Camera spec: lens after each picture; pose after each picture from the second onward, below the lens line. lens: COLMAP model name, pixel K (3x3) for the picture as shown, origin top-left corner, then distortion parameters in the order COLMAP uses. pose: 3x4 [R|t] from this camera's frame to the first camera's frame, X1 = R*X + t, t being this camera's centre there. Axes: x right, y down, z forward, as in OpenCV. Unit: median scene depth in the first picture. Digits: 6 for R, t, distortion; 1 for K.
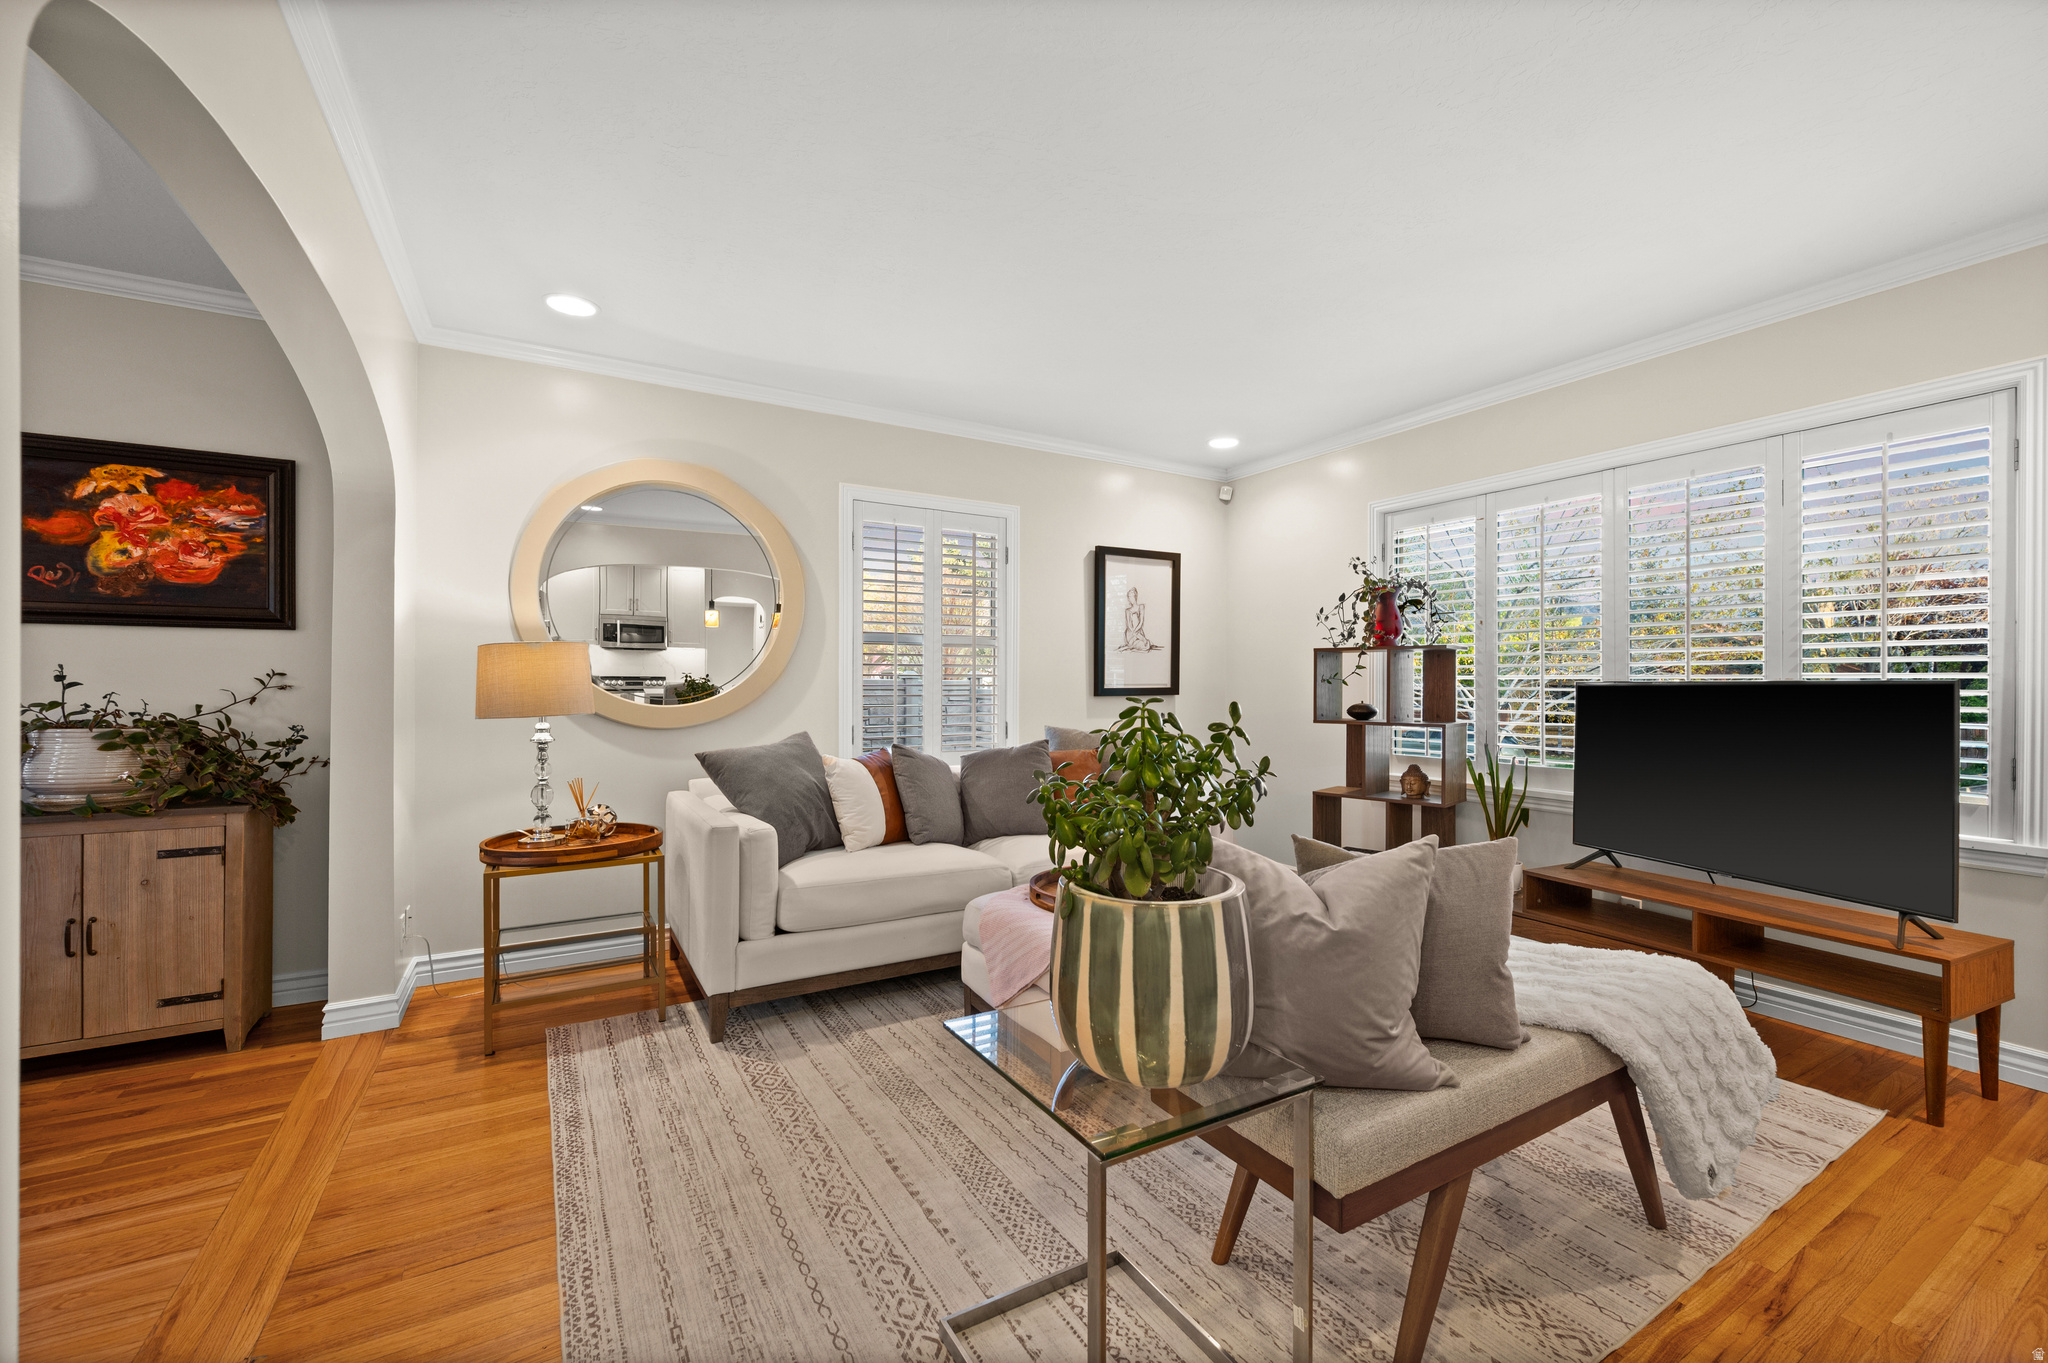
lens RADIAL K [[824.8, 0, 1027.9], [0, 824.8, 686.7], [0, 0, 1]] dist [-0.003576, 0.000174]
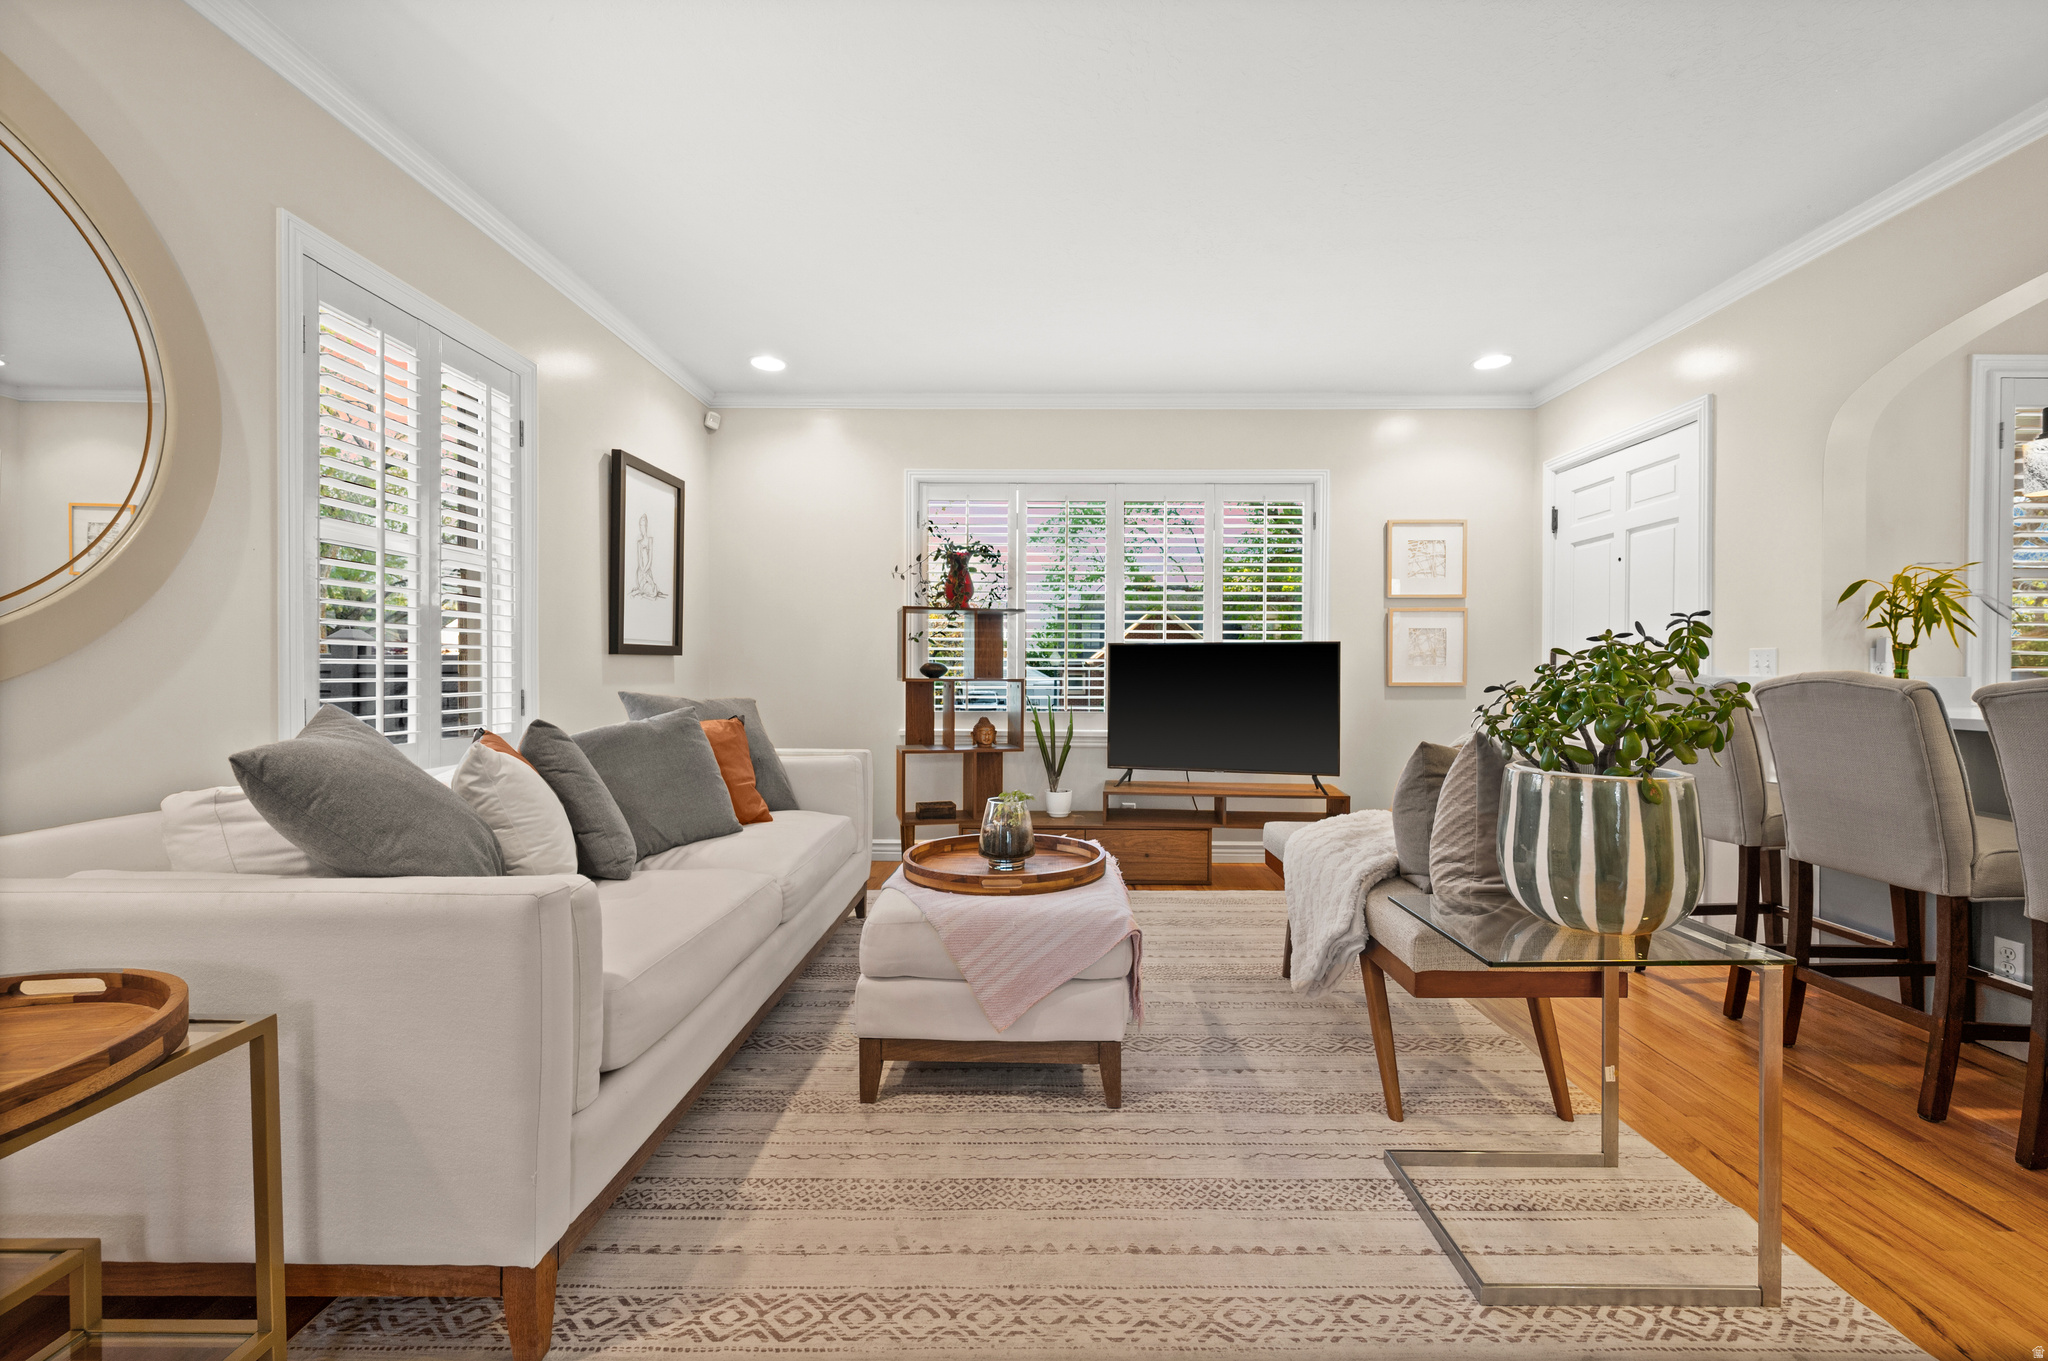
lens RADIAL K [[824.8, 0, 1031.1], [0, 824.8, 683.5], [0, 0, 1]] dist [-0.003576, 0.000174]
pose [[0.516950, -0.016481, 0.855857, -0.588583], [-0.003164, 0.999771, 0.021163, 0.035351], [-0.856010, -0.013648, 0.516779, 0.492383]]
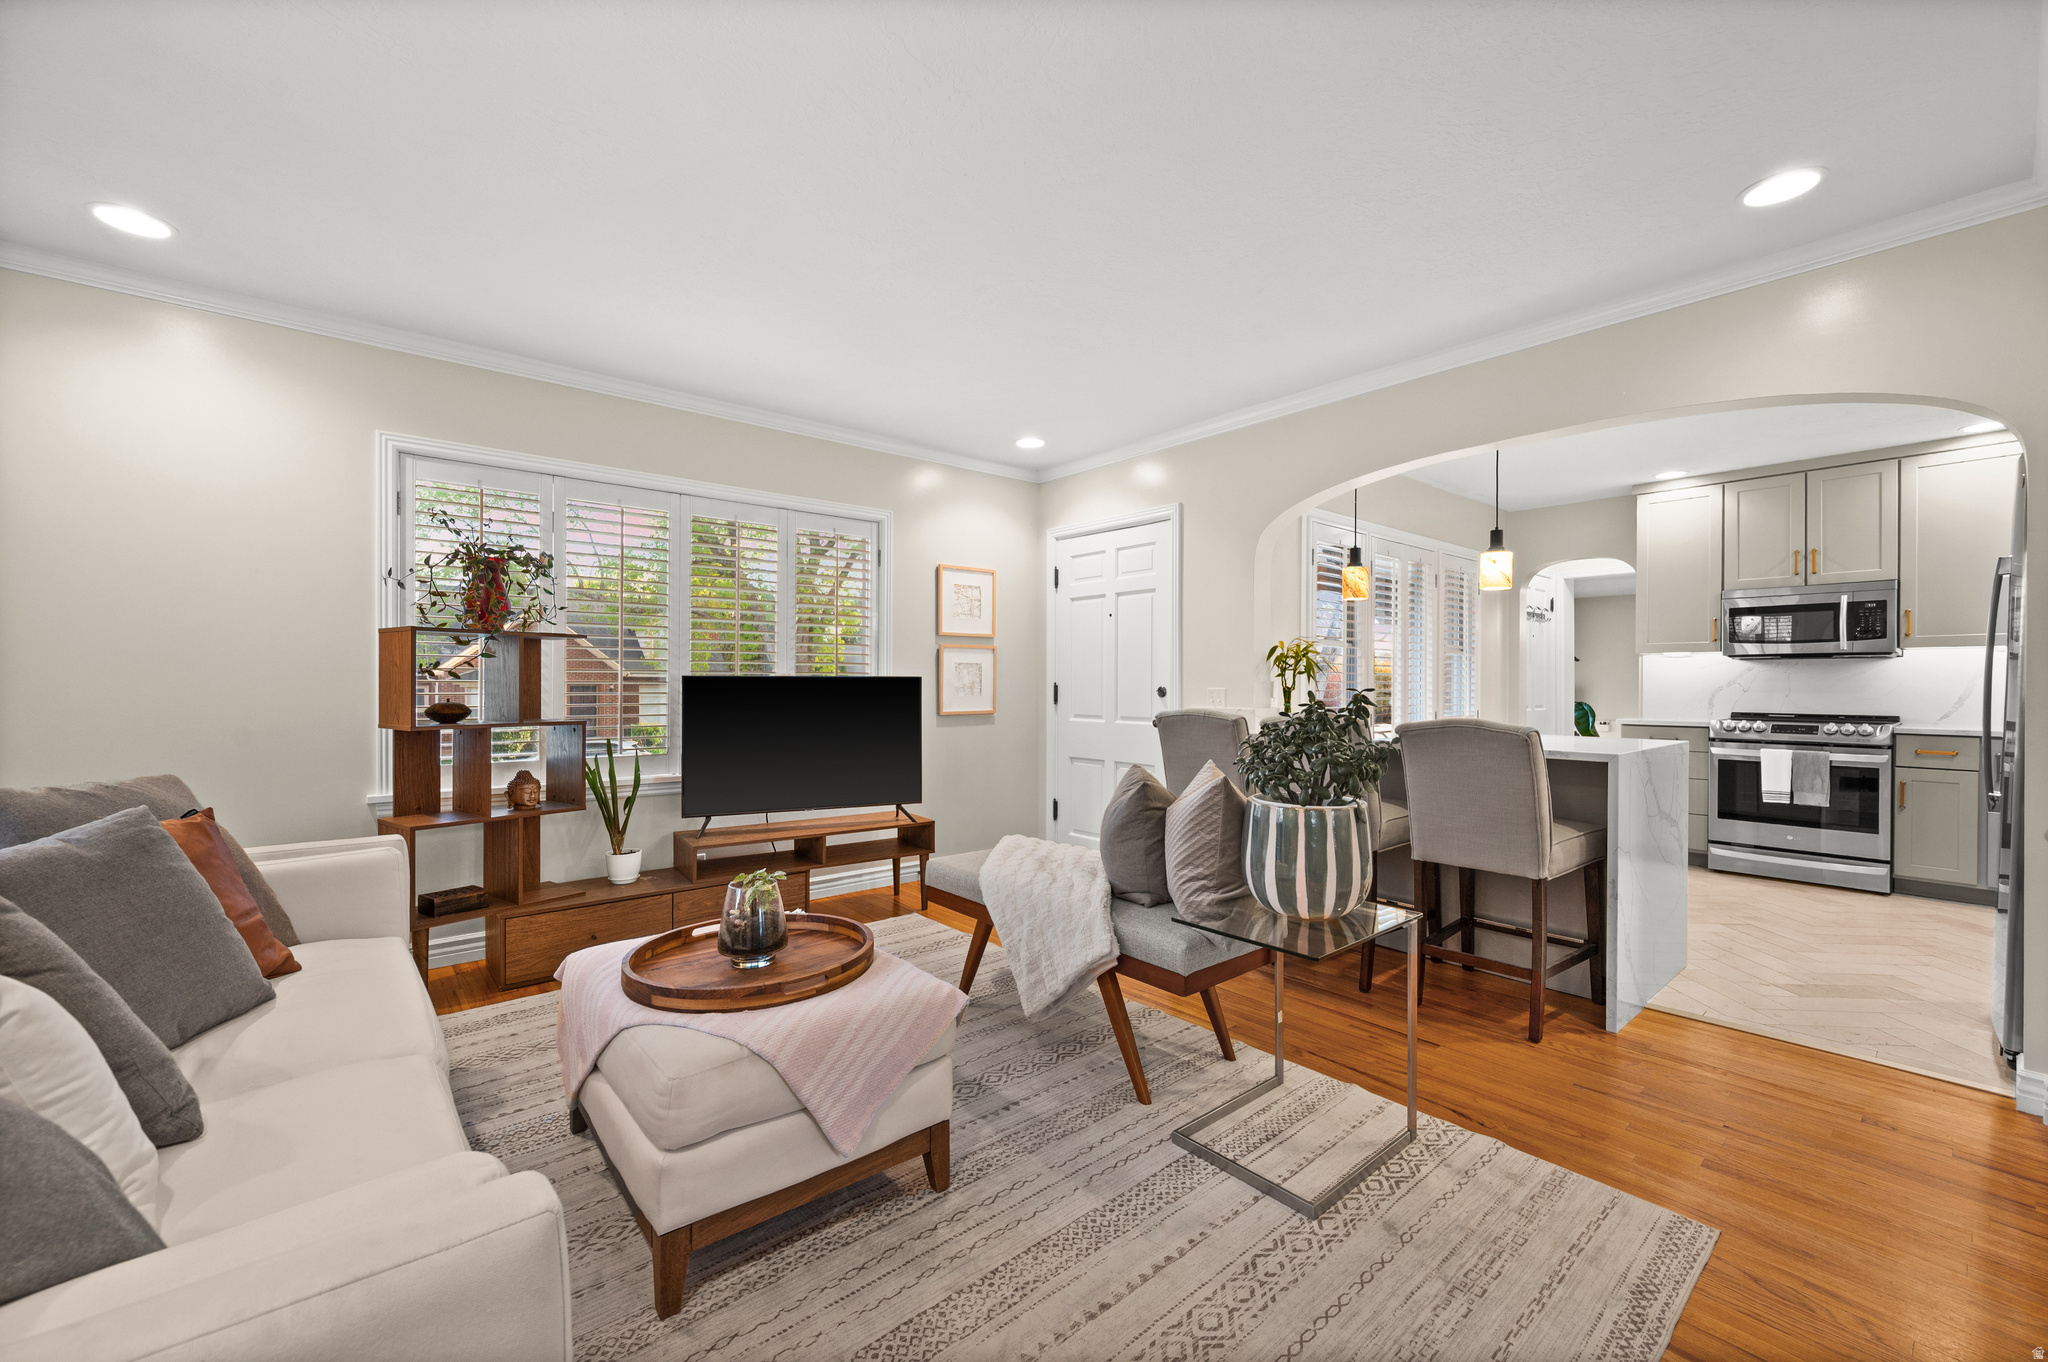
lens RADIAL K [[824.8, 0, 1027.8], [0, 824.8, 689.4], [0, 0, 1]] dist [-0.003576, 0.000174]
pose [[-0.173566, -0.014487, 0.984716, -0.625138], [-0.005766, 0.999890, 0.013694, -0.006693], [-0.984805, -0.003301, -0.173630, 0.833267]]
